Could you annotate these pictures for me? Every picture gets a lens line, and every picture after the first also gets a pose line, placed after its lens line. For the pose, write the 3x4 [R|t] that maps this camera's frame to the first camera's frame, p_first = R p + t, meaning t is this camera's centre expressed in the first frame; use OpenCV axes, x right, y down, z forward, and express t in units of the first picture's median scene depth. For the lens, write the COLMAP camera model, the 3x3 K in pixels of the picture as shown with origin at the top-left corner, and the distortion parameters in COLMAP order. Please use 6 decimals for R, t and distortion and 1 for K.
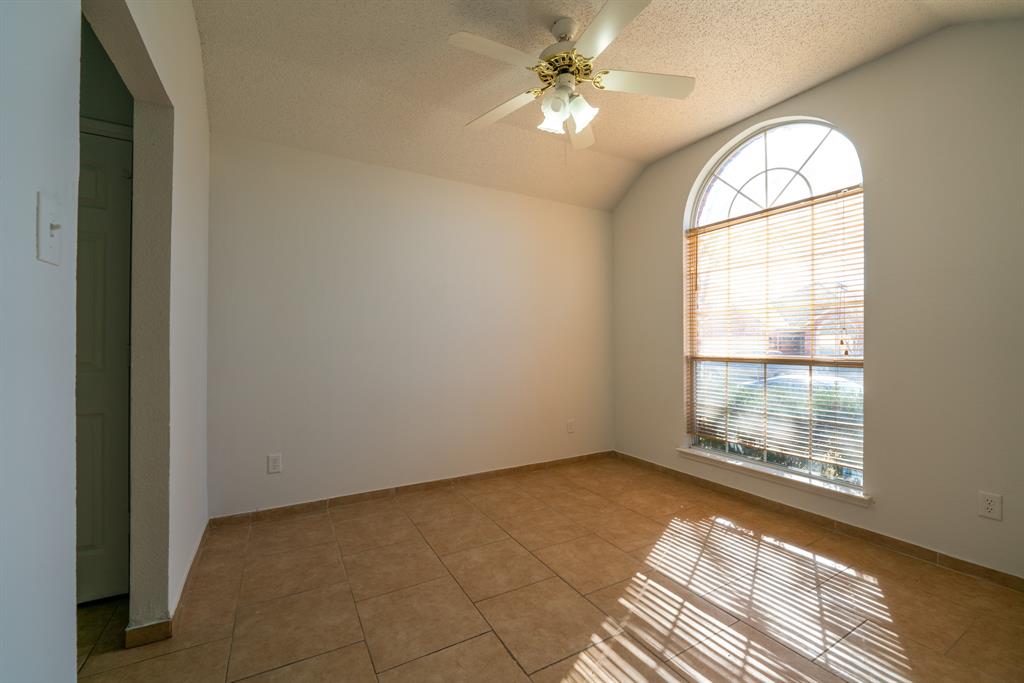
lens RADIAL K [[414.0, 0, 509.5], [0, 414.0, 344.3], [0, 0, 1]] dist [-0.007258, -0.000359]
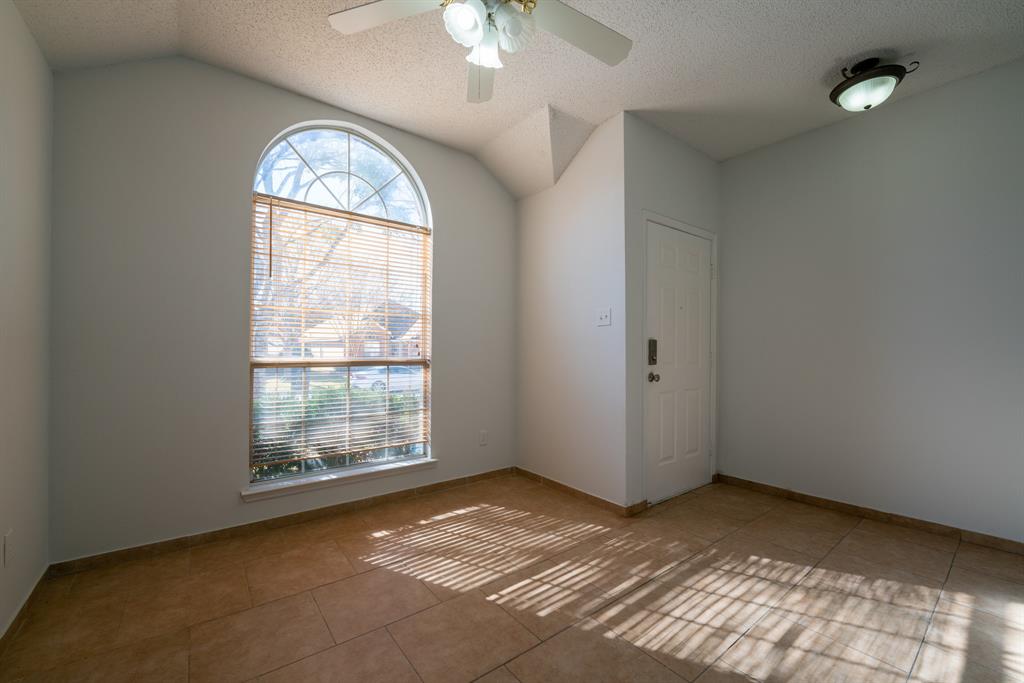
lens RADIAL K [[414.0, 0, 510.2], [0, 414.0, 343.8], [0, 0, 1]] dist [-0.007258, -0.000359]
pose [[-0.147039, 0.009761, 0.989083, -0.503741], [-0.008376, 0.999903, -0.011113, 0.000400], [-0.989095, -0.009919, -0.146943, 0.907749]]
